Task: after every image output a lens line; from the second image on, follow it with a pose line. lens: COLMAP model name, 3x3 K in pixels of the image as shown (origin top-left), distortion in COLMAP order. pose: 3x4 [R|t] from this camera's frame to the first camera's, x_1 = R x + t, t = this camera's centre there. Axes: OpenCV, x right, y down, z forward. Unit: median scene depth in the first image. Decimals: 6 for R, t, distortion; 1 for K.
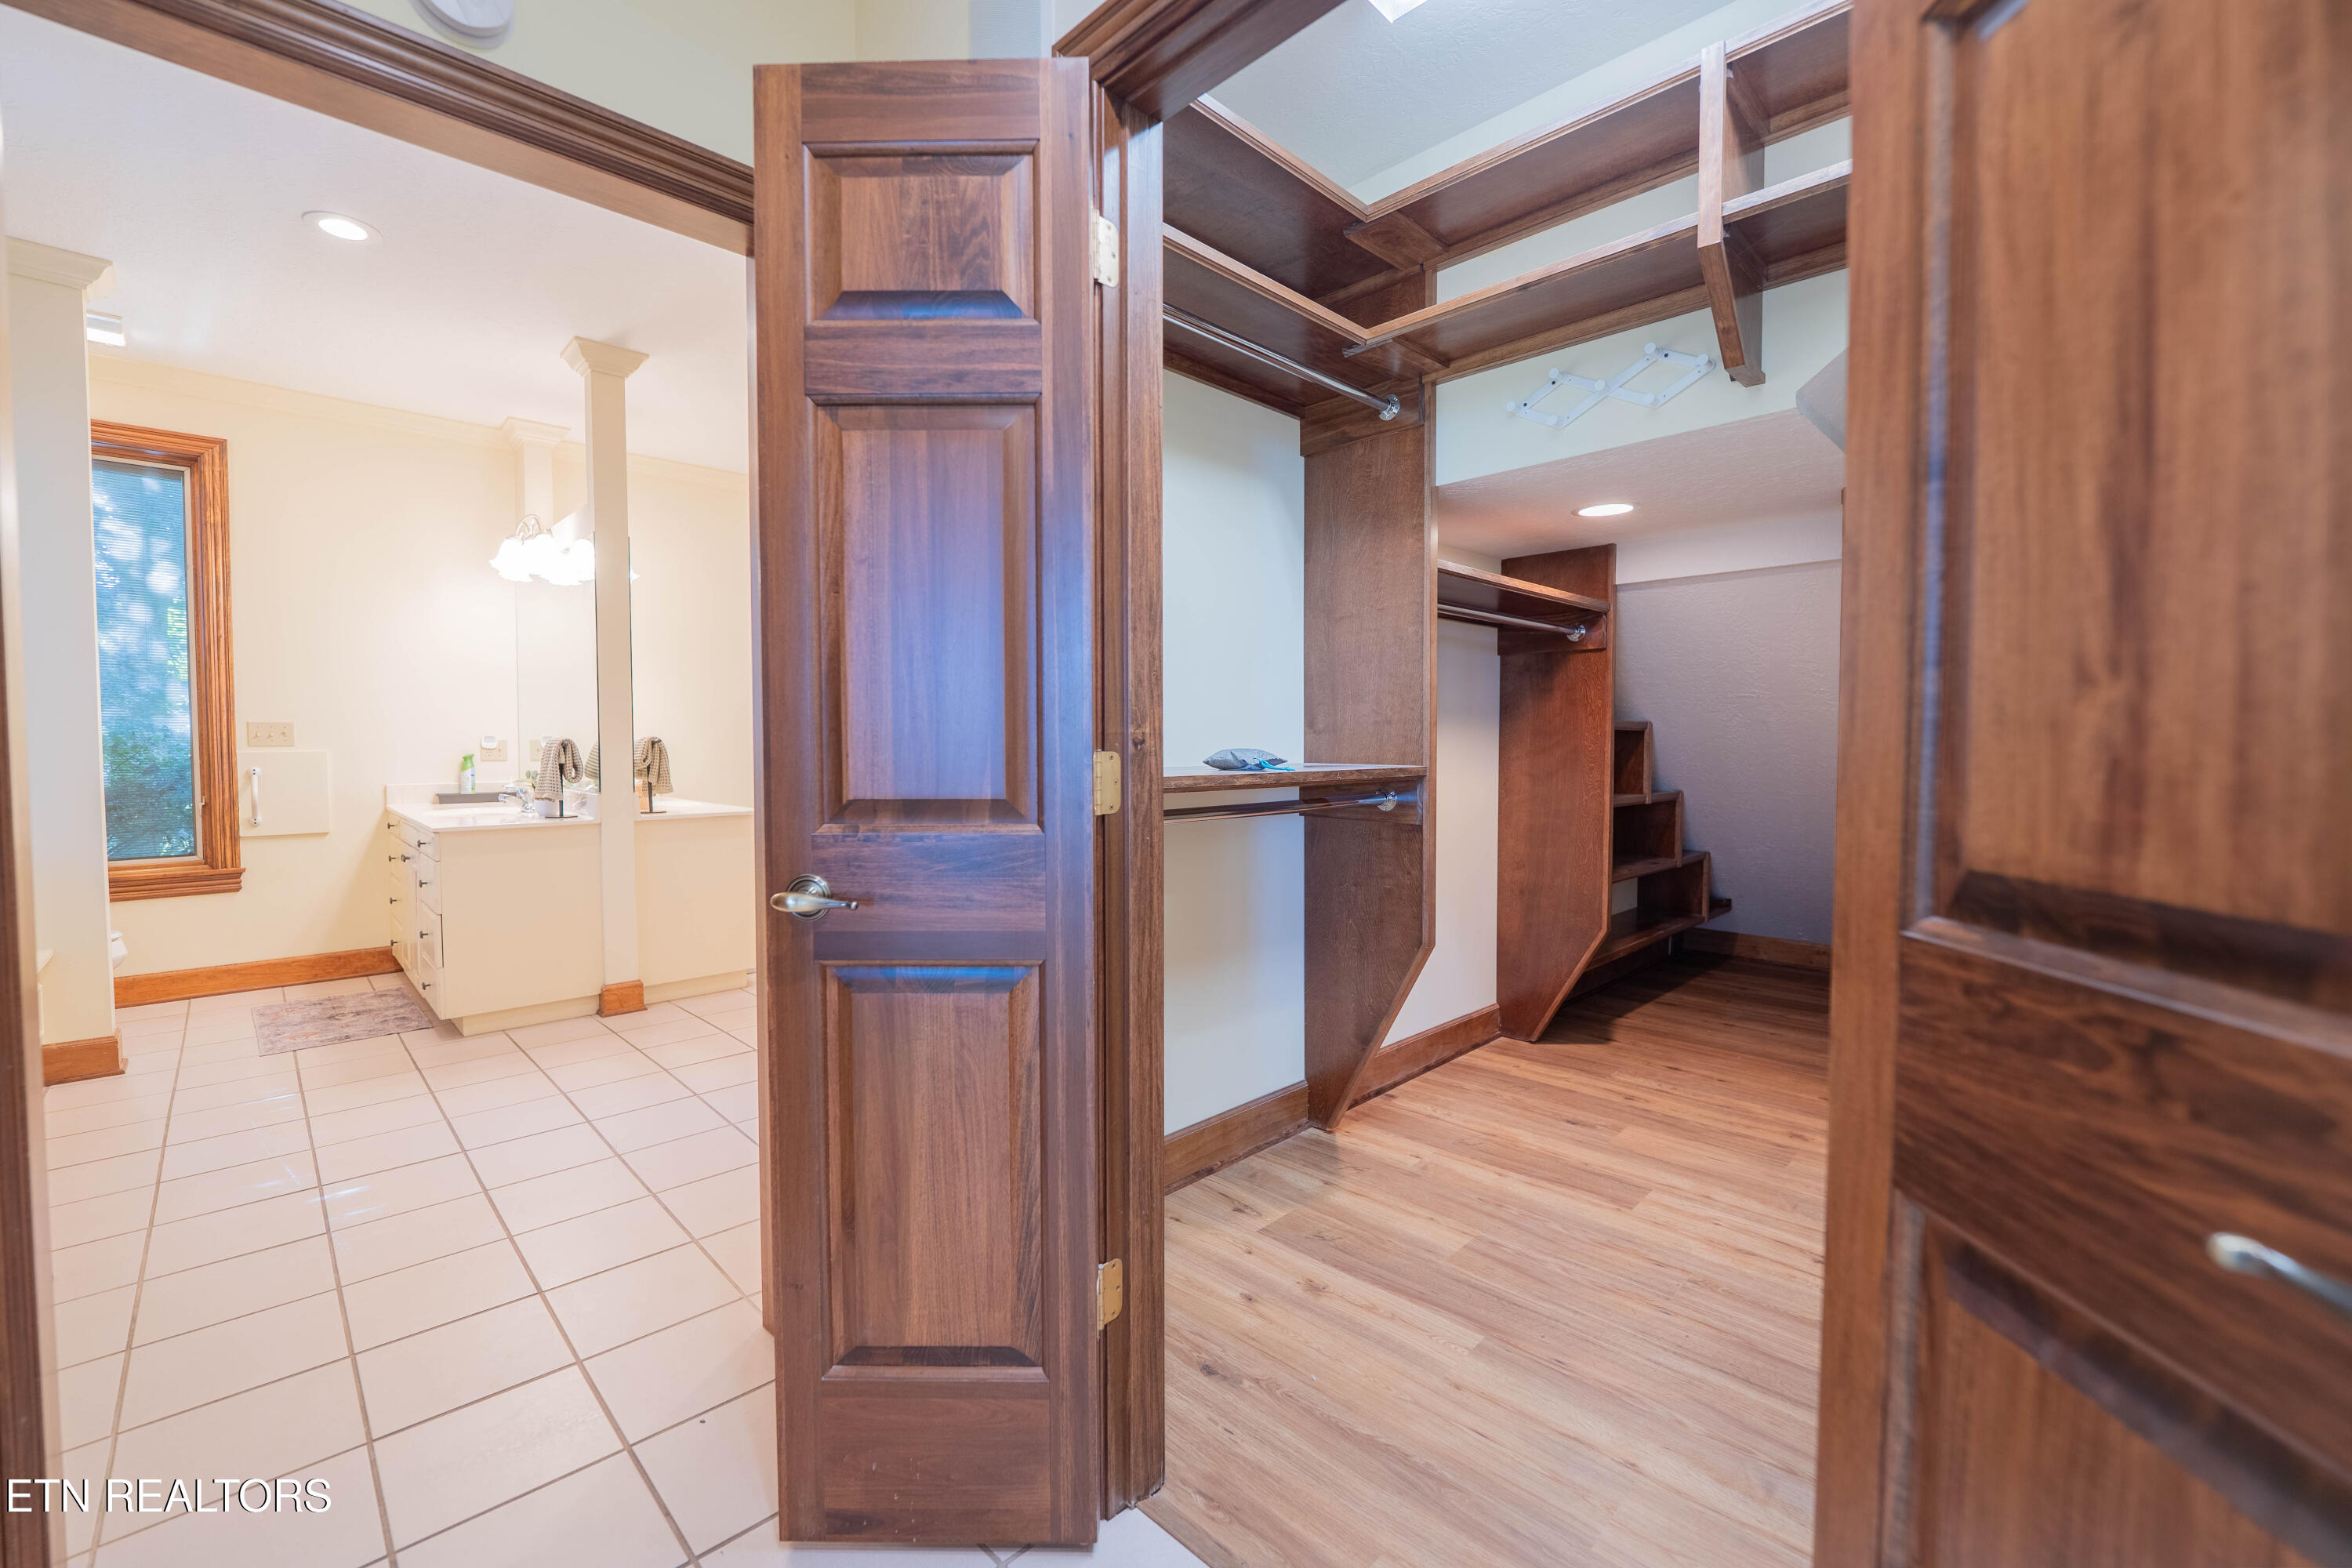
lens RADIAL K [[954.1, 0, 1168.1], [0, 954.1, 780.0], [0, 0, 1]] dist [-0.012493, 0.000475]
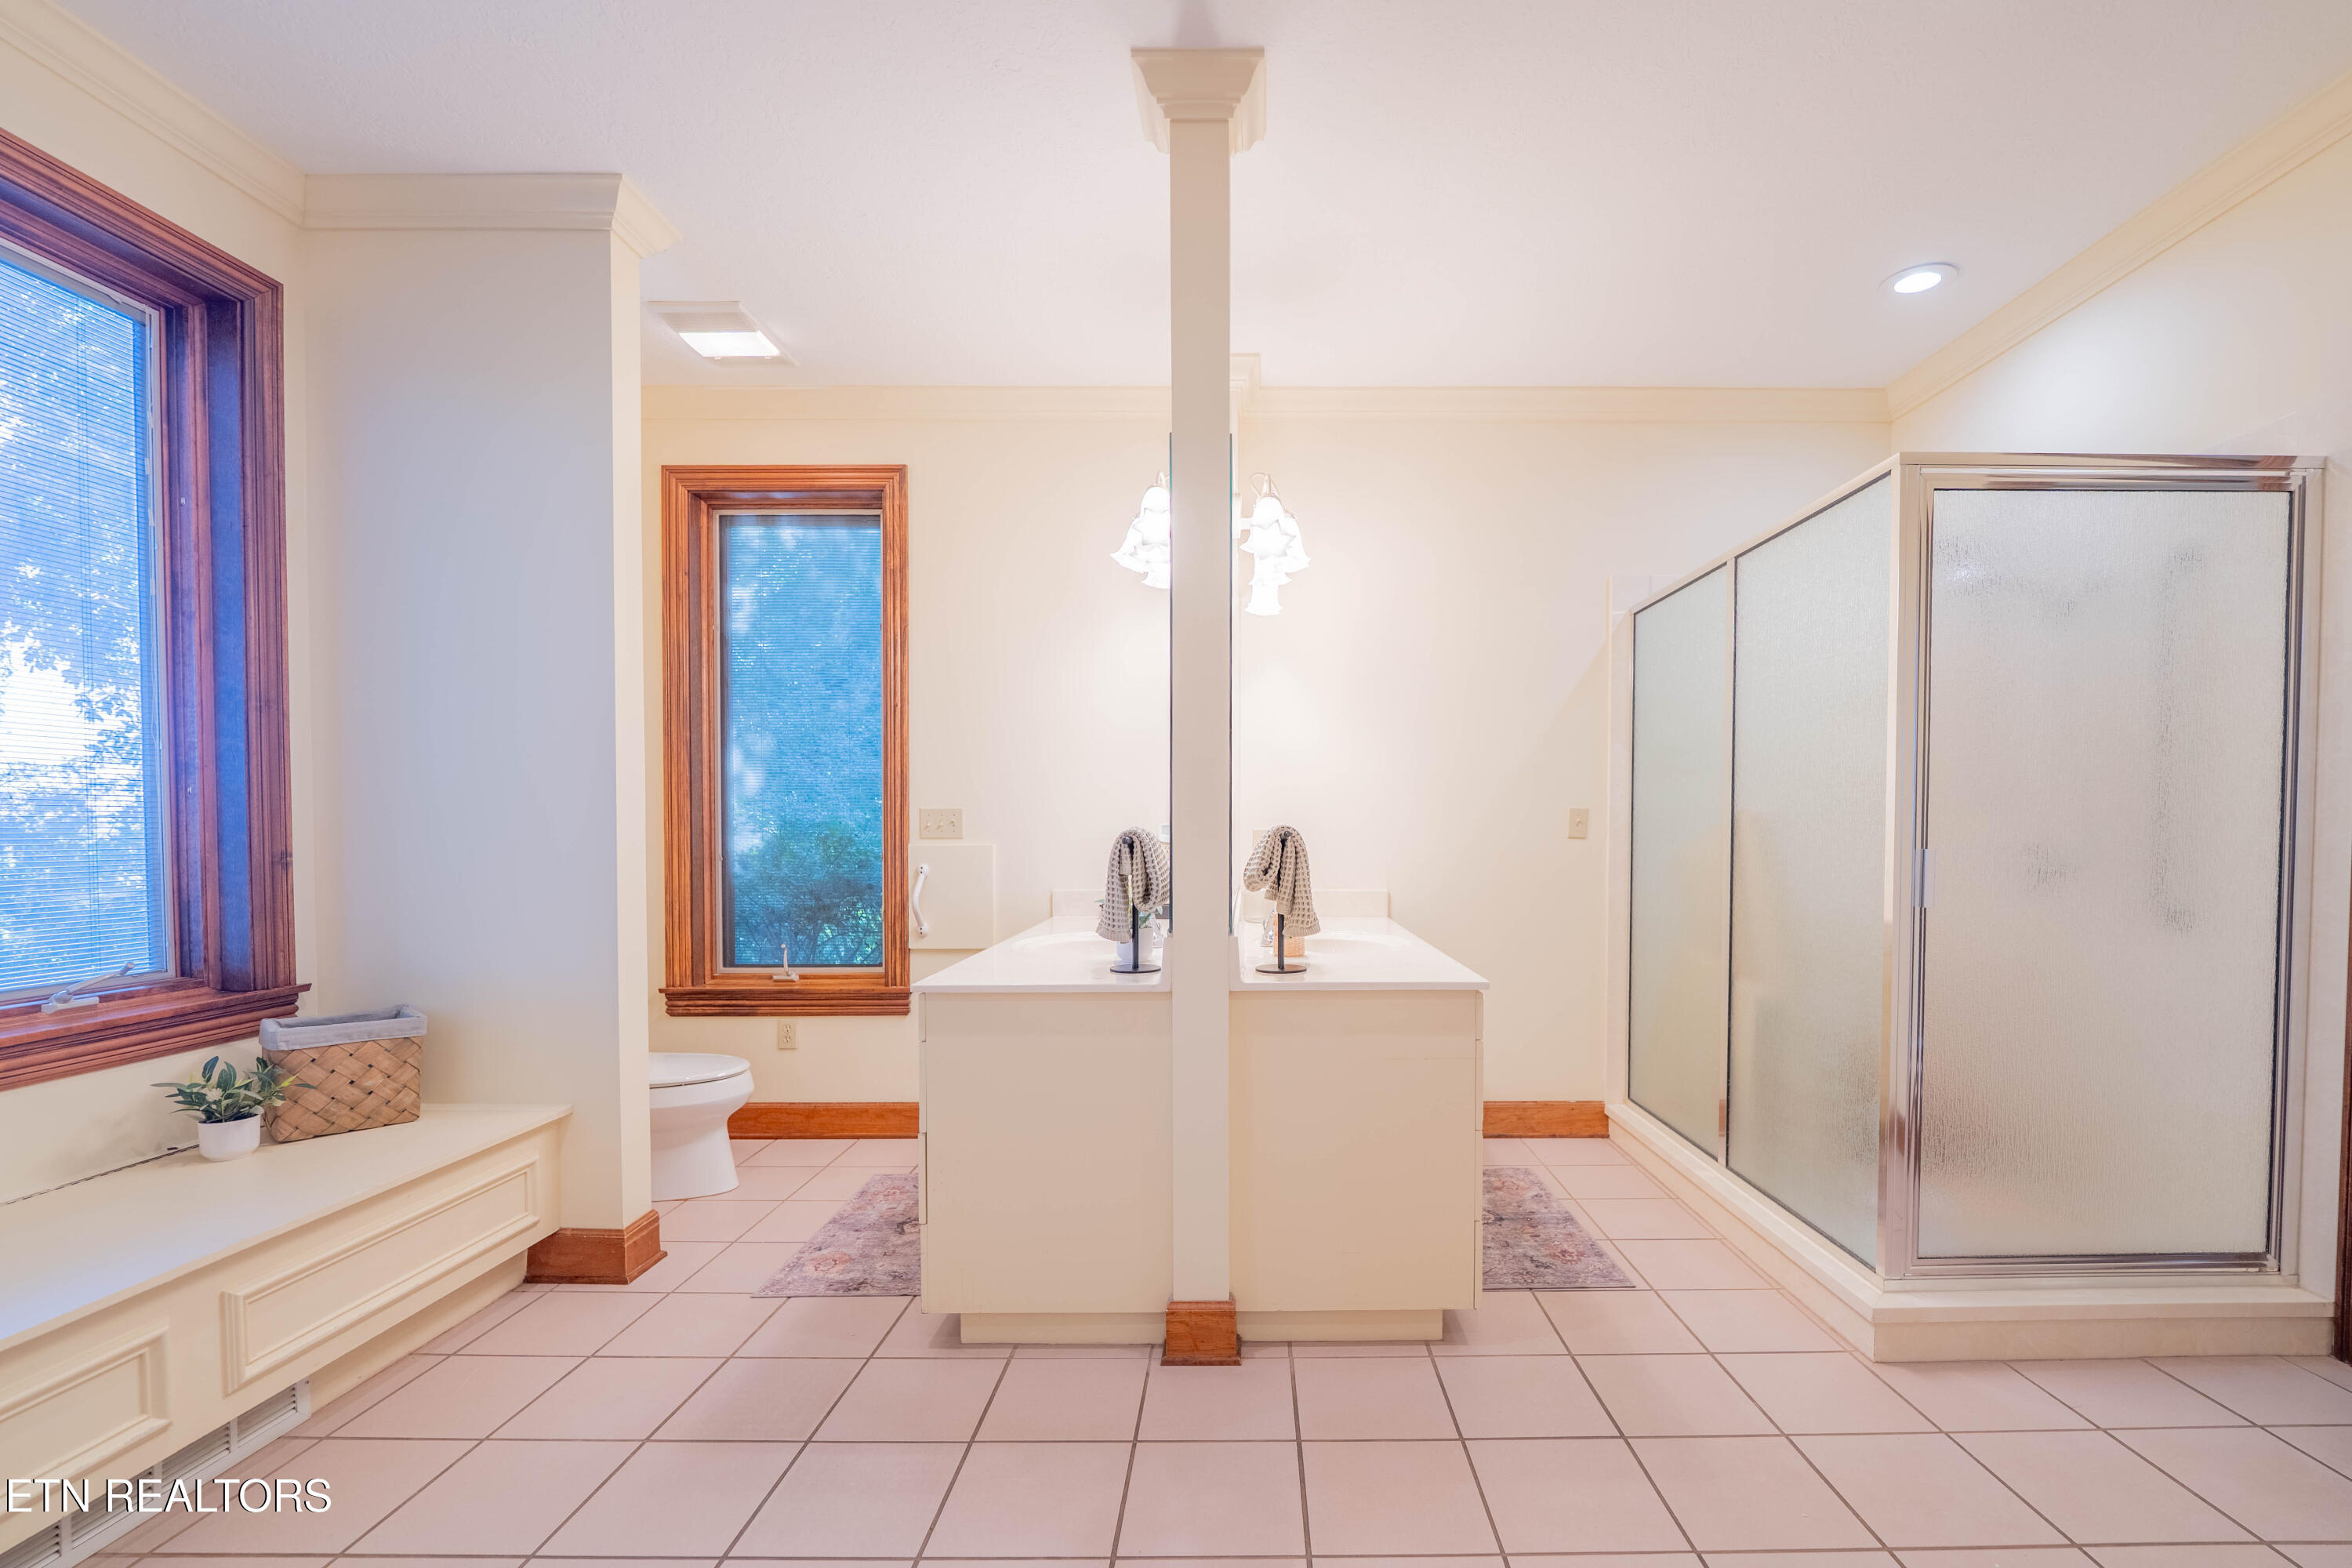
lens RADIAL K [[972.8, 0, 1259.2], [0, 972.8, 863.5], [0, 0, 1]] dist [-0.000809, -0.000093]
pose [[0.710454, 0.023596, -0.703348, -0.176596], [-0.024437, 0.999662, 0.008853, -0.029230], [0.703320, 0.010898, 0.710790, 0.617243]]
